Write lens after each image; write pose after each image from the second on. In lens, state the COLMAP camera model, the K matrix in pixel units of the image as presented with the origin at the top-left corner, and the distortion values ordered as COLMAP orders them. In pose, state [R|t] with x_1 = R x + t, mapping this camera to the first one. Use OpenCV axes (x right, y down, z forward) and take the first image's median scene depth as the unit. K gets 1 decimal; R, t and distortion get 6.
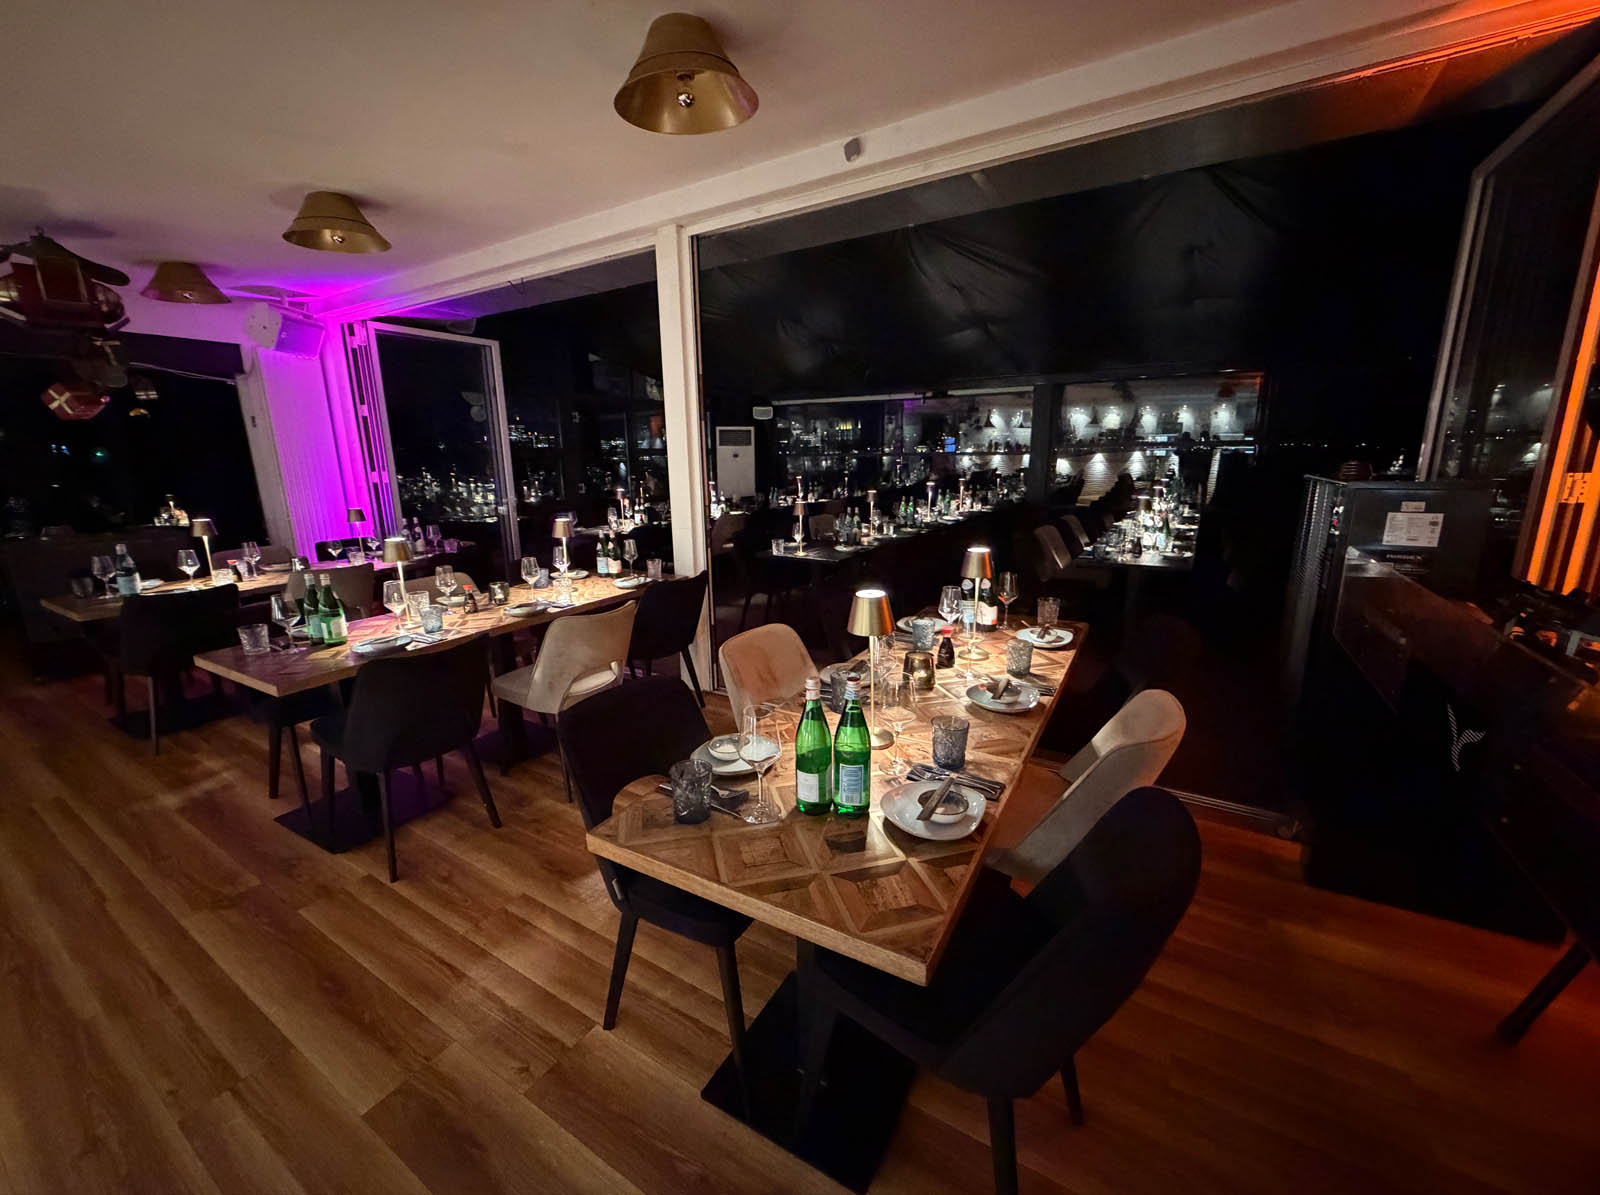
lens RADIAL K [[642.3, 0, 801.2], [0, 642.3, 601.9], [0, 0, 1]] dist [-0.002874, 0.000003]
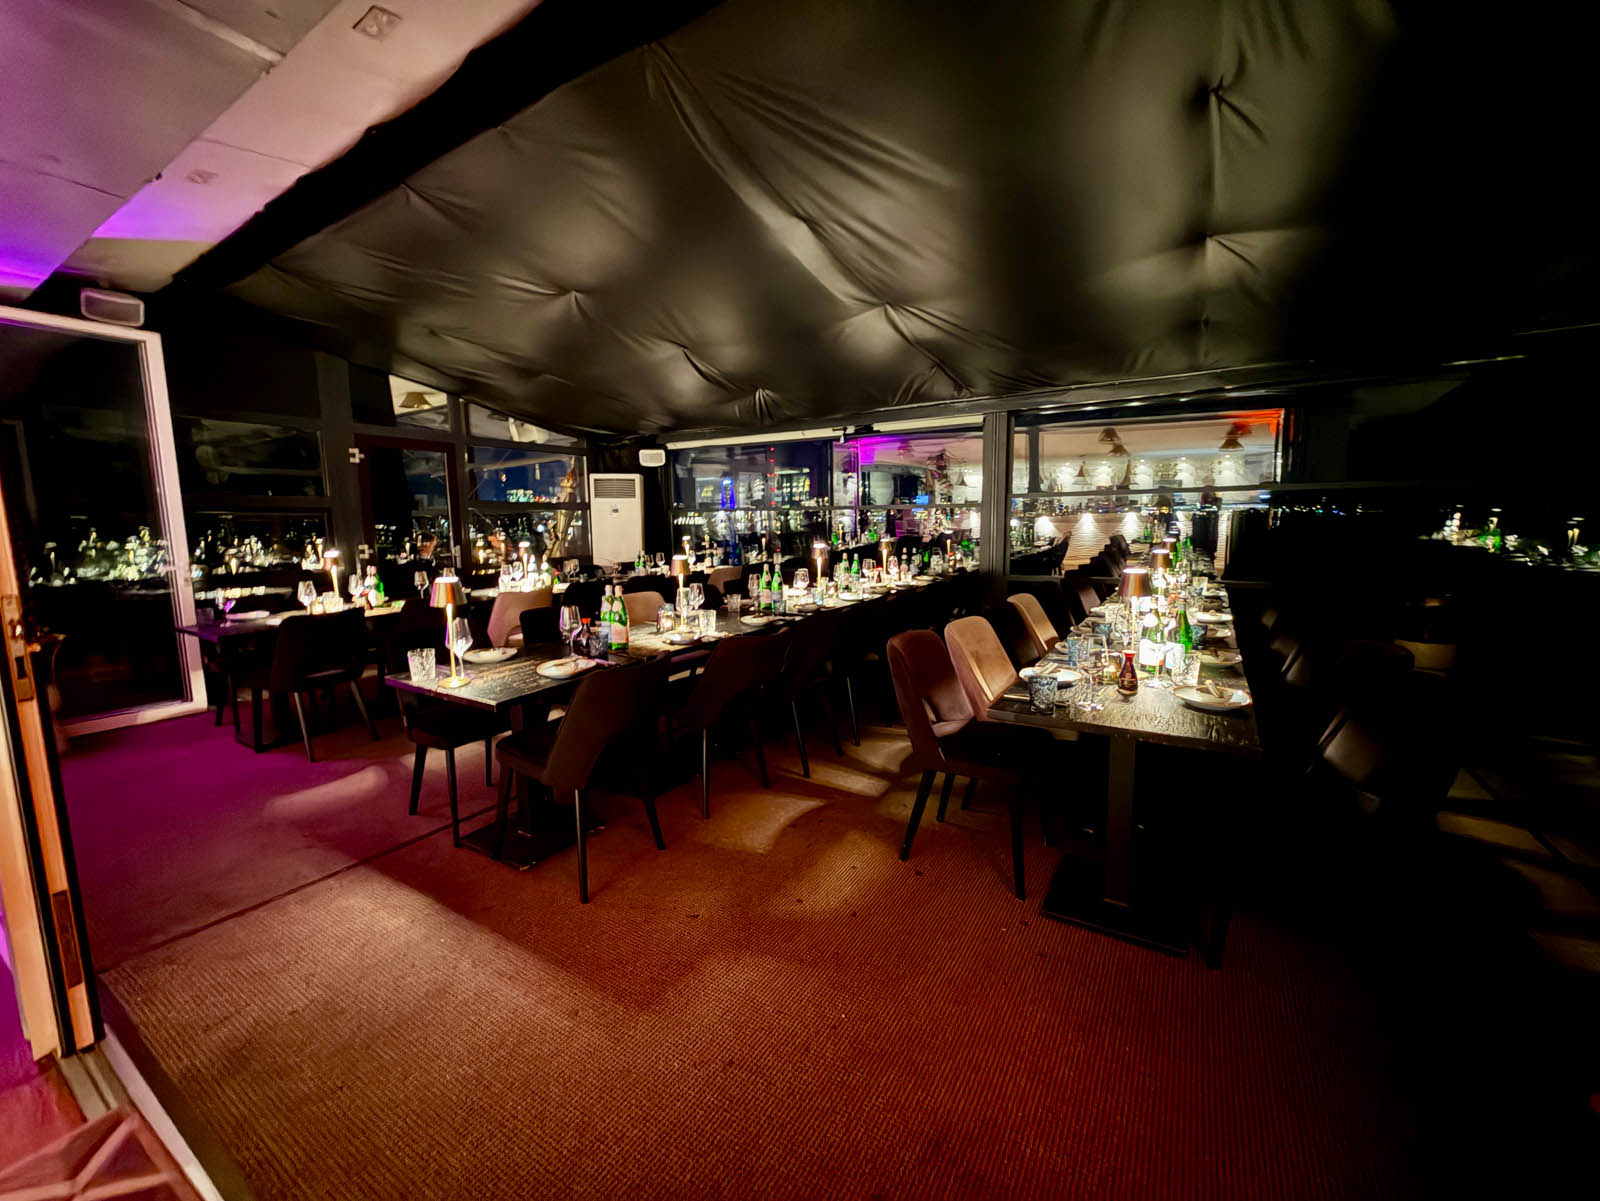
lens RADIAL K [[642.2, 0, 799.4], [0, 642.2, 600.1], [0, 0, 1]] dist [0.002580, 0.000127]
pose [[0.999984, 0.001448, -0.005536, 0.139829], [-0.001993, 0.994997, -0.099889, -0.045923], [0.005363, 0.099899, 0.994983, 0.256277]]
